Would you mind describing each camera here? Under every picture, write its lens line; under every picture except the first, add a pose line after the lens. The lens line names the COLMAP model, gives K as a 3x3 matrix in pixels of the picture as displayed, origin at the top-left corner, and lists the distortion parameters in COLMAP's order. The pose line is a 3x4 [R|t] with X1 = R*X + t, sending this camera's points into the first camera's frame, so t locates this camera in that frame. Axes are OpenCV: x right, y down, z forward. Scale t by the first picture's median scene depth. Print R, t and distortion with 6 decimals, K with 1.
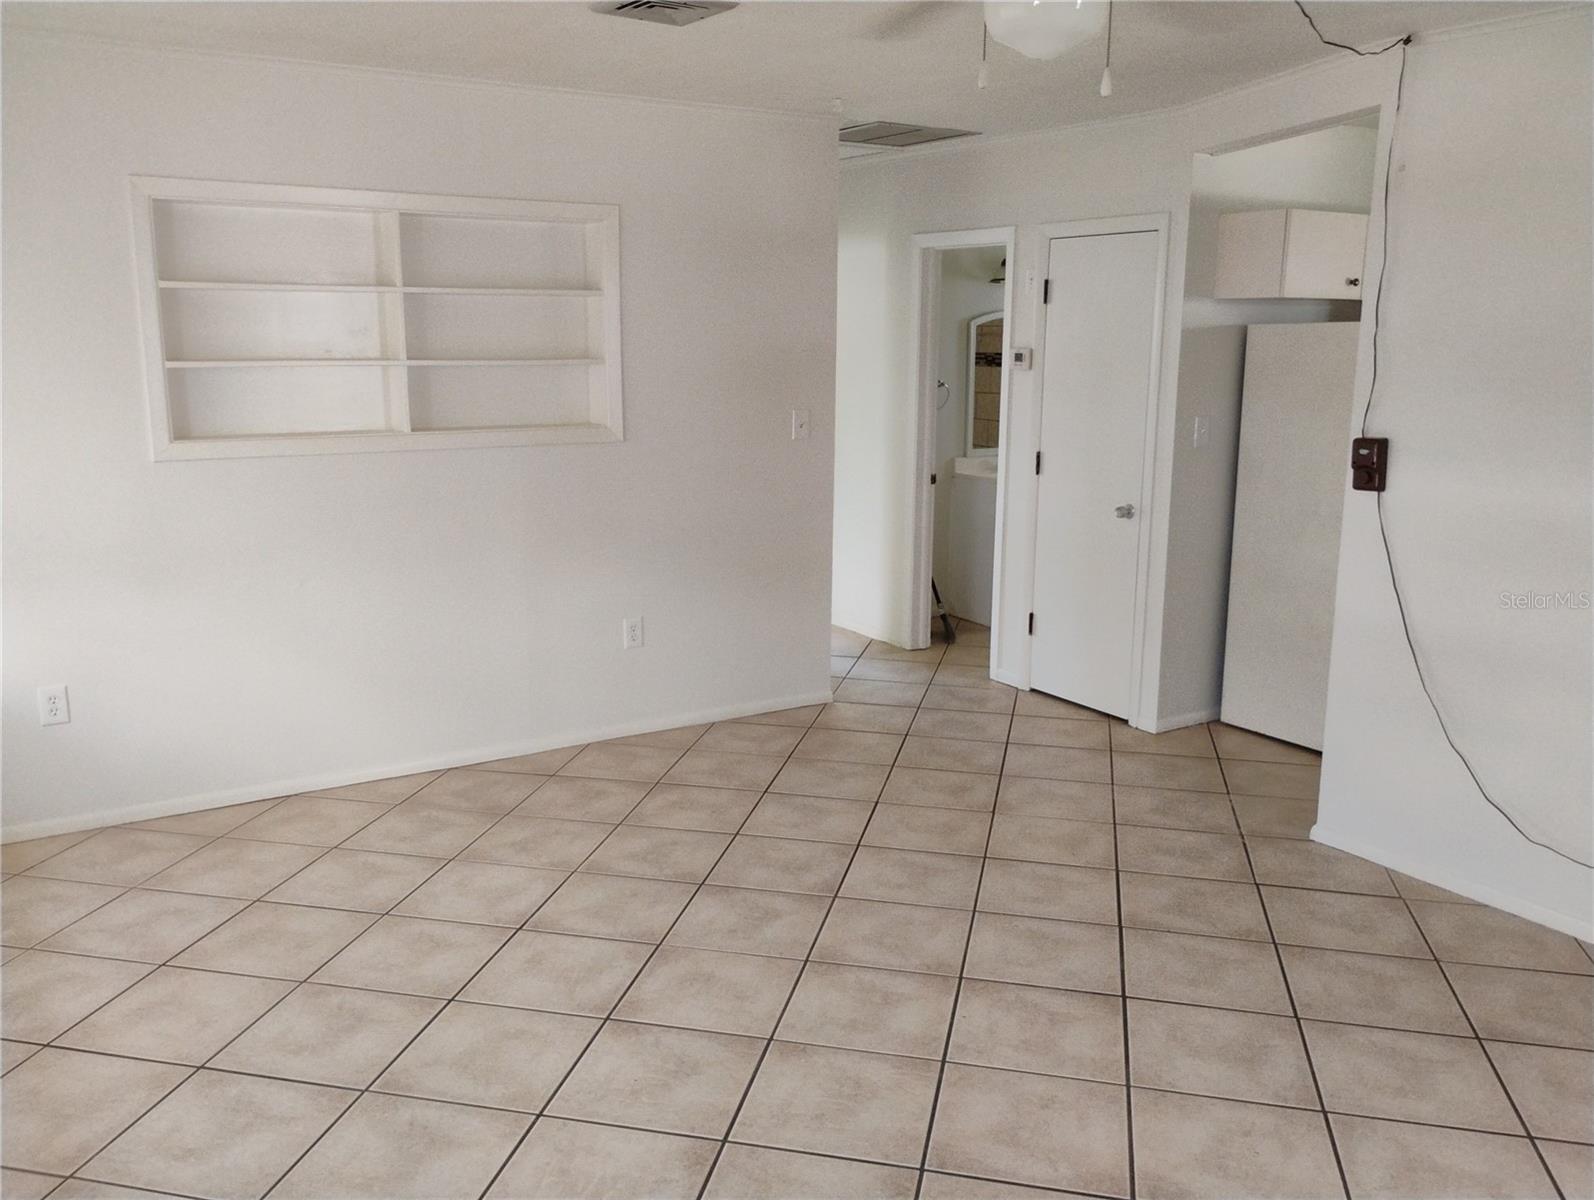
lens RADIAL K [[1322.2, 0, 787.5], [0, 1322.2, 598.9], [0, 0, 1]] dist [0.034828, -0.057922]
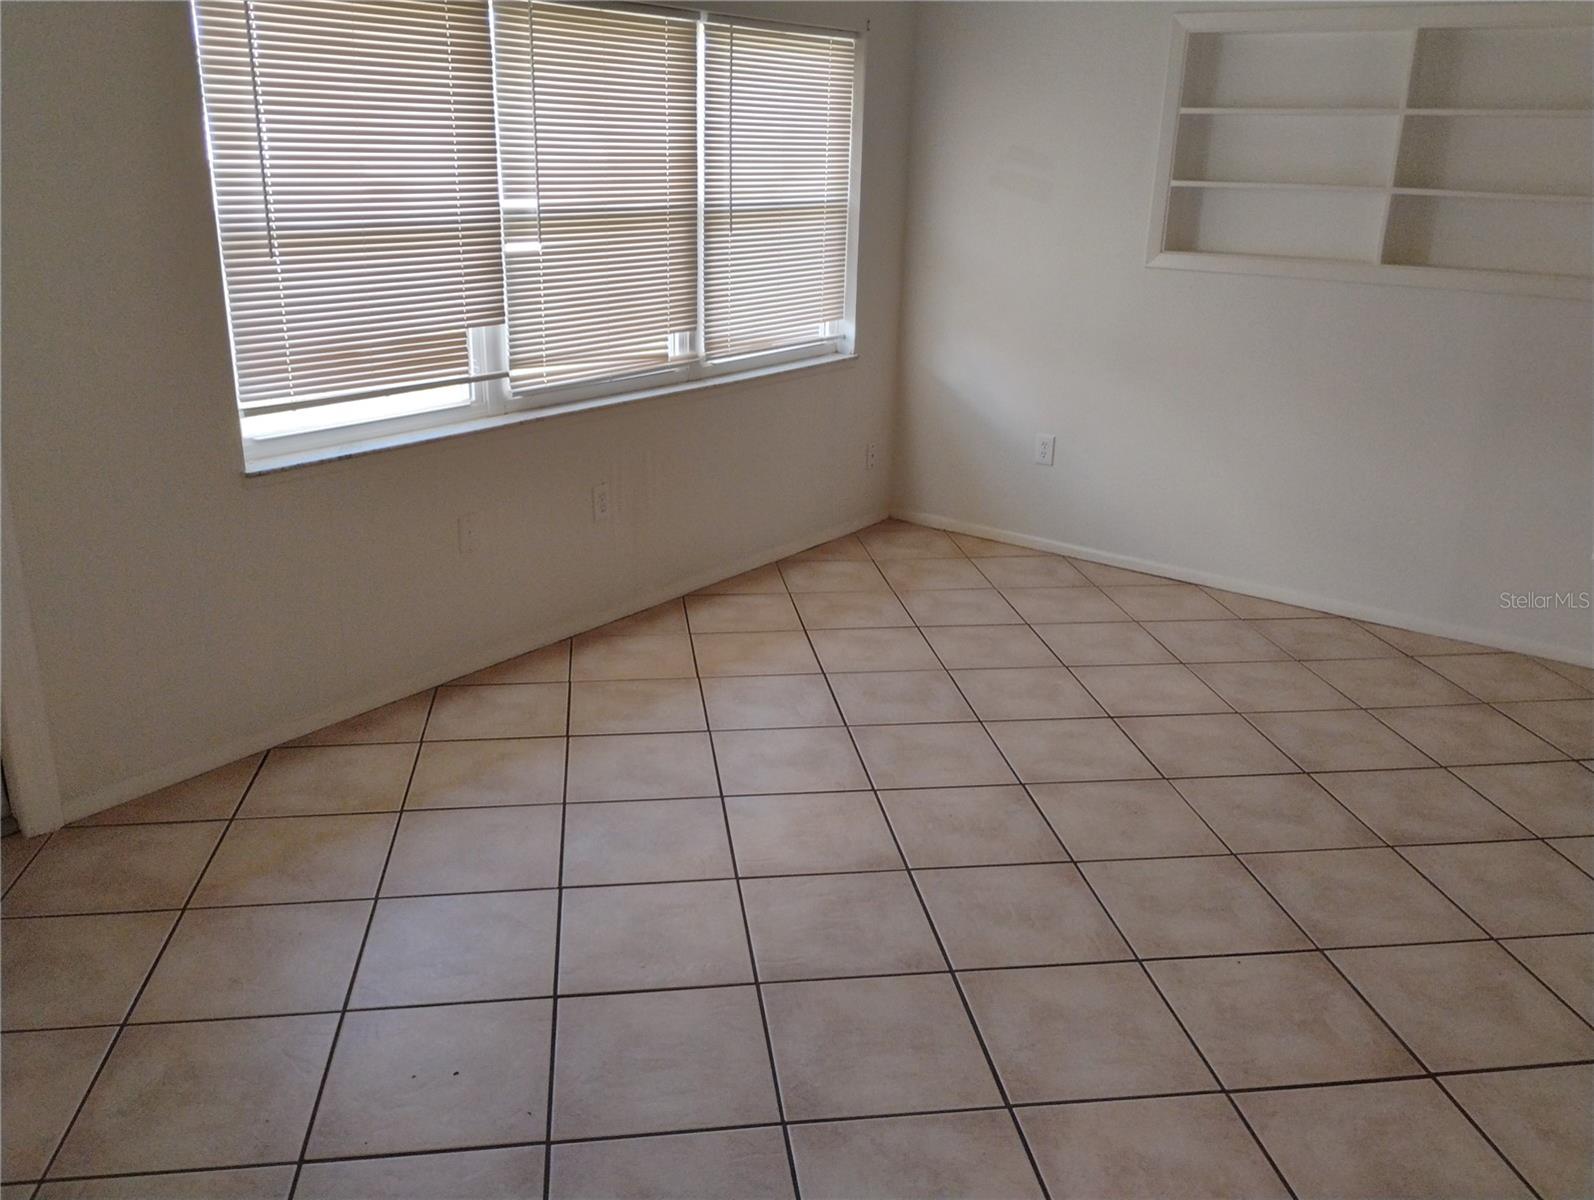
lens RADIAL K [[1322.2, 0, 787.5], [0, 1322.2, 598.9], [0, 0, 1]] dist [0.034828, -0.057922]
pose [[0.353353, 0.308293, -0.883231, 0.548067], [-0.208565, 0.946336, 0.246879, -0.049071], [0.911944, 0.096976, 0.398689, 0.269230]]
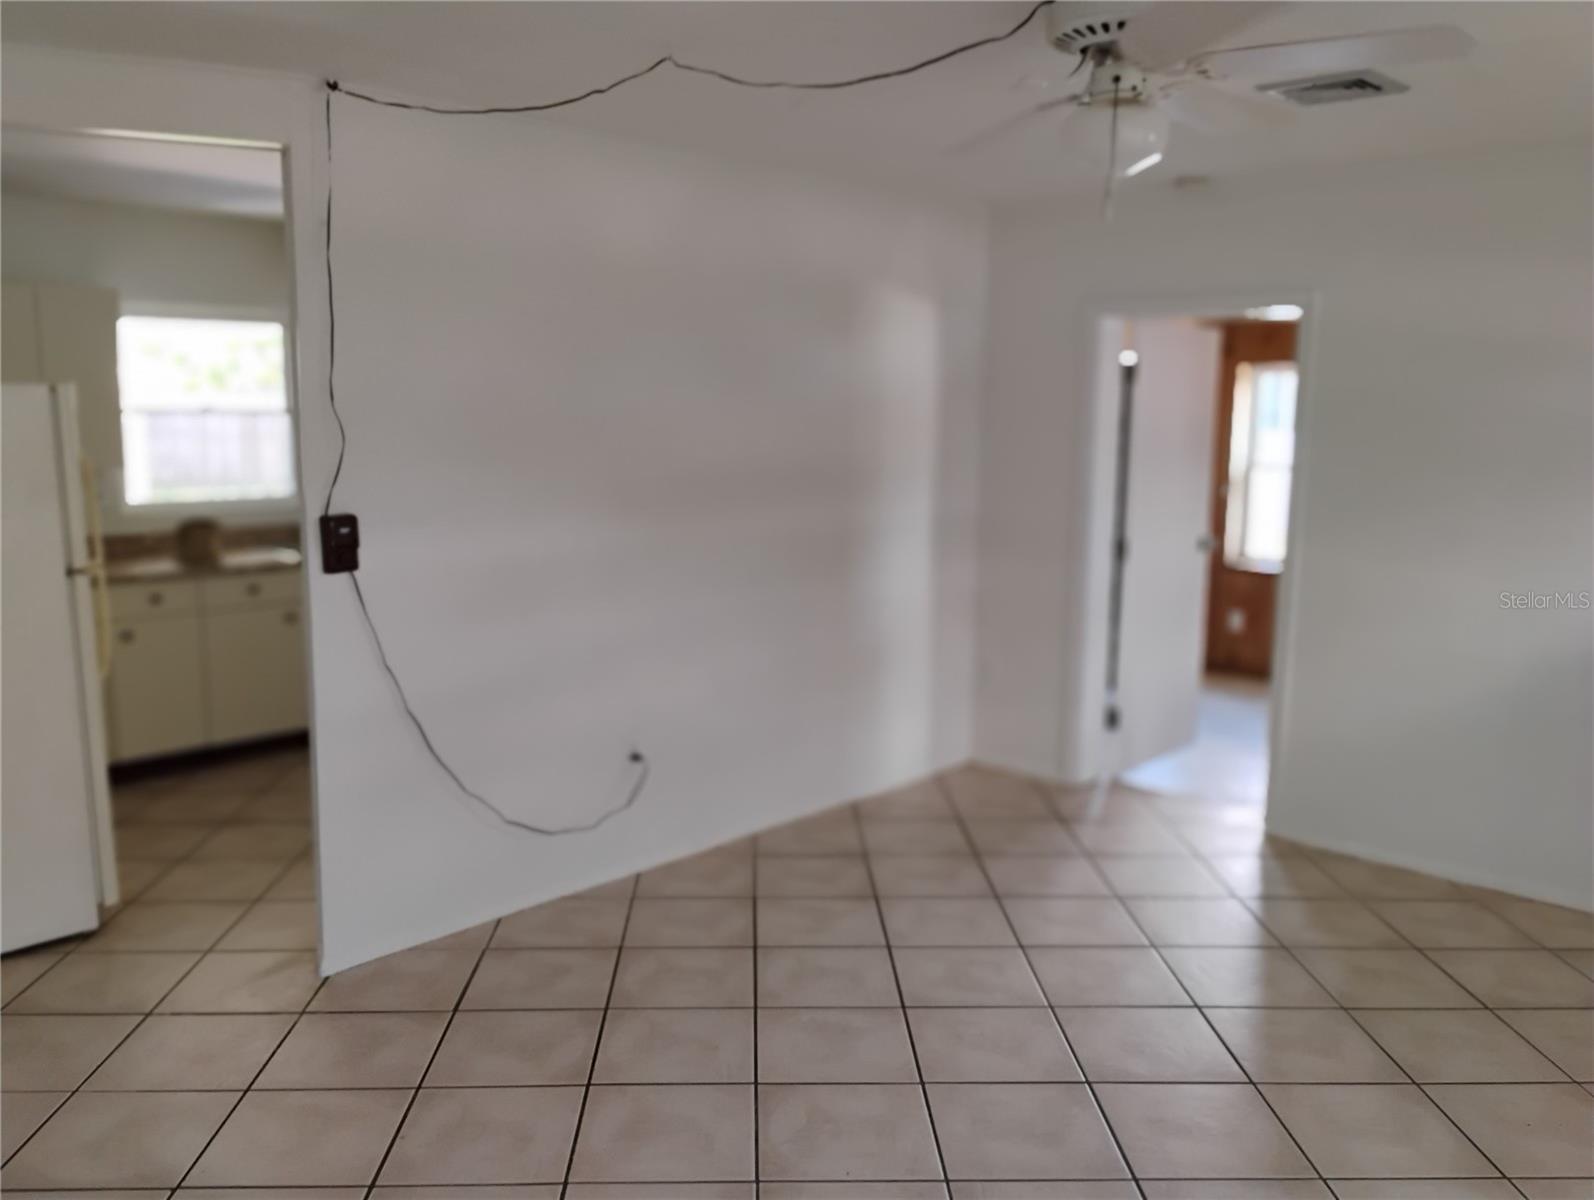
lens RADIAL K [[1322.2, 0, 787.5], [0, 1322.2, 598.9], [0, 0, 1]] dist [0.034828, -0.057922]
pose [[-0.247253, -0.165444, 0.954722, -0.486291], [0.182800, 0.959657, 0.213640, -0.193412], [-0.951551, 0.227347, -0.207035, 0.857167]]
